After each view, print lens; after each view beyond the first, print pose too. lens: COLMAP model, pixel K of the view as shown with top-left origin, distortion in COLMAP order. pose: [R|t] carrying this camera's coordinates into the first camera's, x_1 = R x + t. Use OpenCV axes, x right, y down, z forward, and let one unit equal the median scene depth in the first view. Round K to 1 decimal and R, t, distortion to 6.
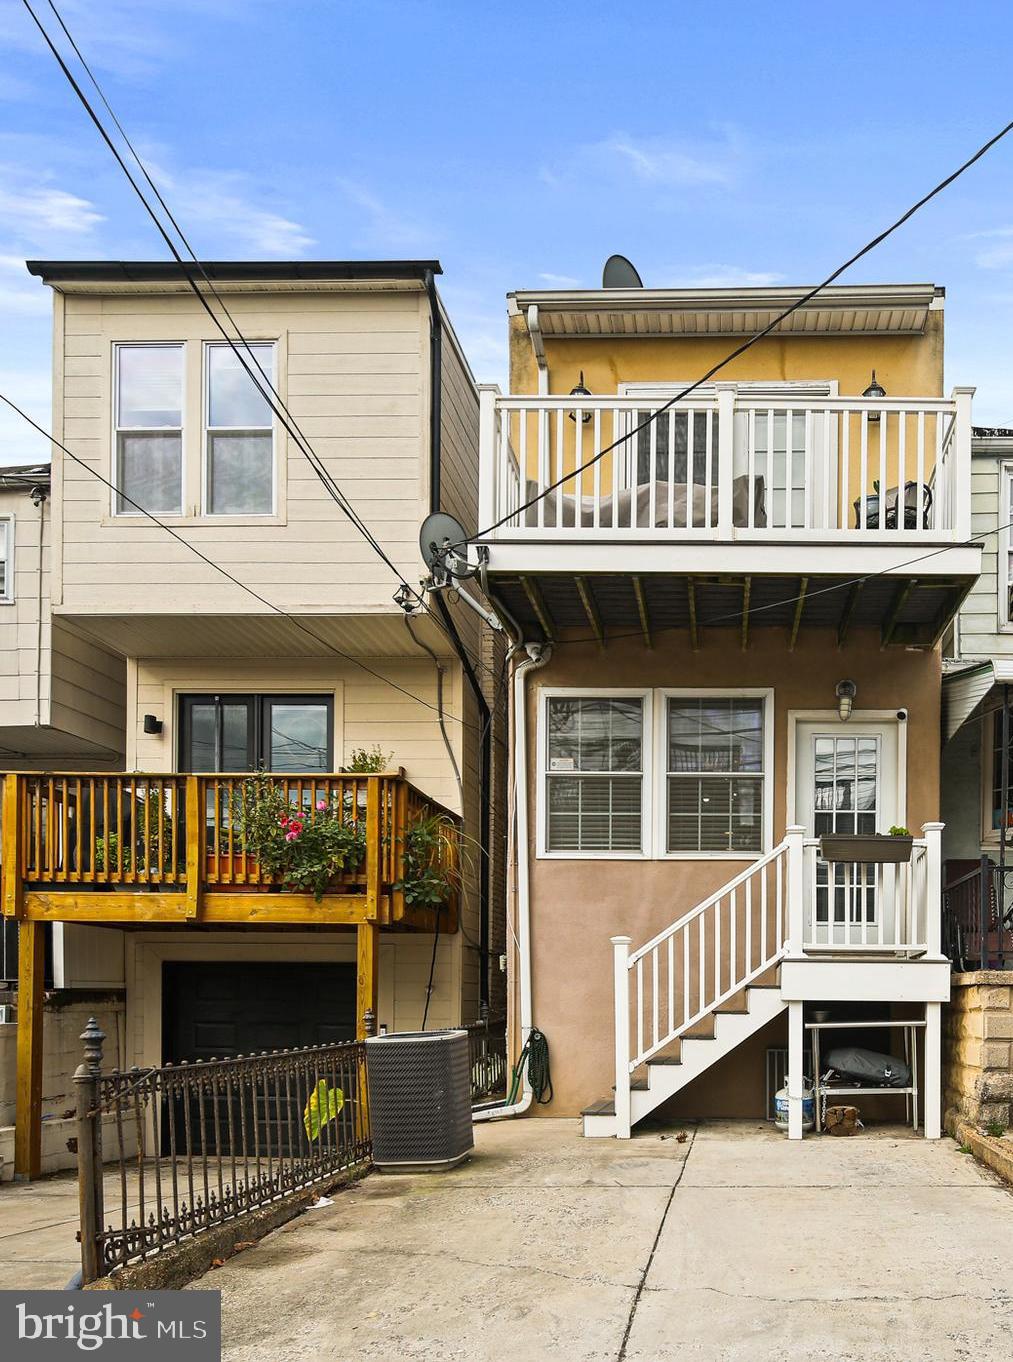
lens RADIAL K [[646.2, 0, 507.8], [0, 646.2, 694.9], [0, 0, 1]] dist [0.002041, -0.002511]
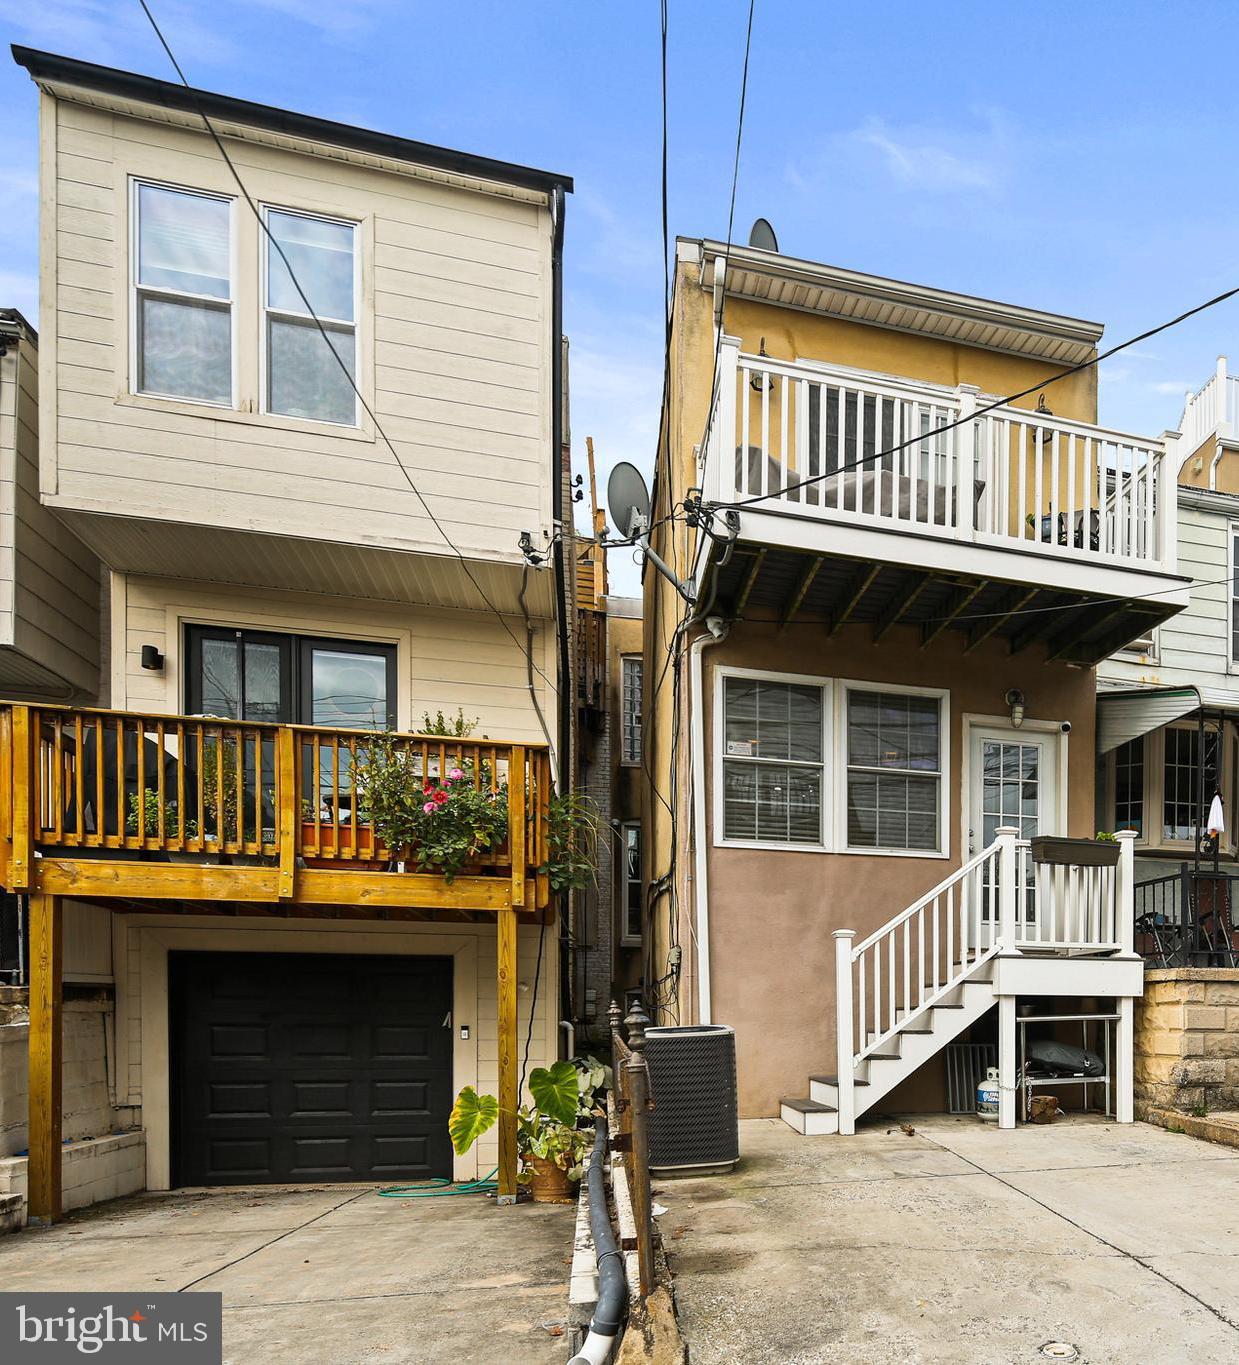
lens RADIAL K [[711.1, 0, 620.4], [0, 711.1, 671.2], [0, 0, 1]] dist [-0.000608, -0.001286]
pose [[0.972559, 0.099519, 0.210296, -0.302807], [-0.100126, 0.994944, -0.007784, 0.019181], [-0.210007, -0.013485, 0.977607, 0.018030]]
